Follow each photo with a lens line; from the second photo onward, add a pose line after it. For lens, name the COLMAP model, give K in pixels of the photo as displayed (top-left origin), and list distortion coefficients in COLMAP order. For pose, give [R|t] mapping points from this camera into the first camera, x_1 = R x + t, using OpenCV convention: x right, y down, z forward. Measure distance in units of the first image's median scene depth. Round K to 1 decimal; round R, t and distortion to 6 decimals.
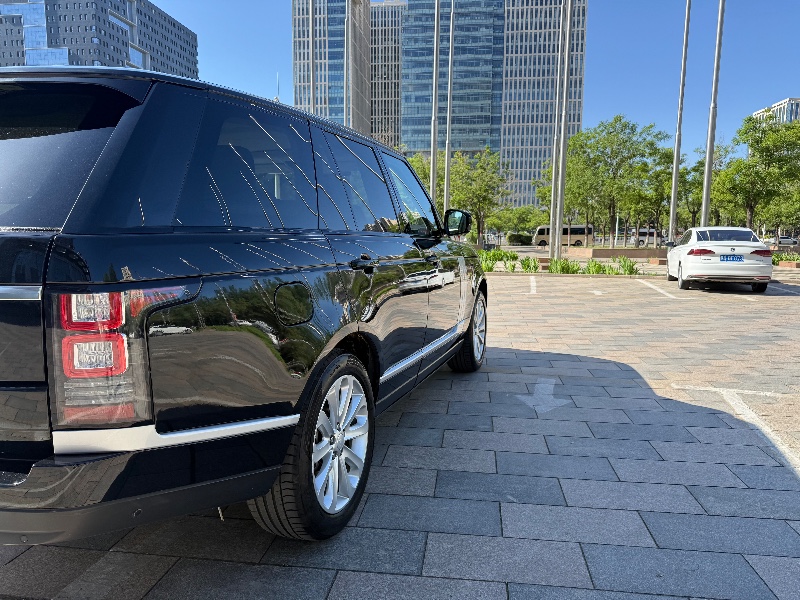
lens RADIAL K [[573.1, 0, 400.0], [0, 573.1, 300.0], [0, 0, 1]] dist [-0.001309, -0.005067]
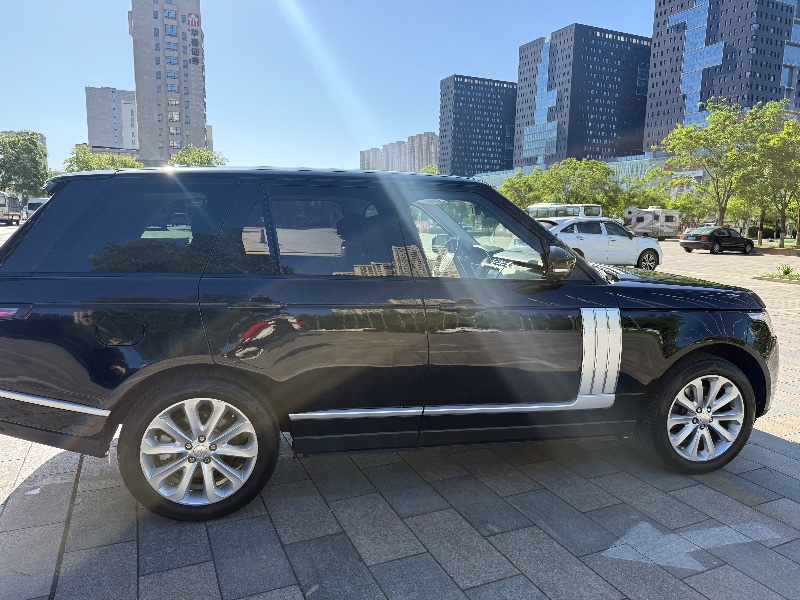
lens RADIAL K [[565.8, 0, 400.0], [0, 565.8, 300.0], [0, 0, 1]] dist [0.006506, -0.002054]
pose [[0.519704, 0.130908, -0.844258, 0.638894], [-0.118445, 0.989688, 0.080546, -0.124651], [0.846096, 0.058138, 0.529850, 0.420751]]
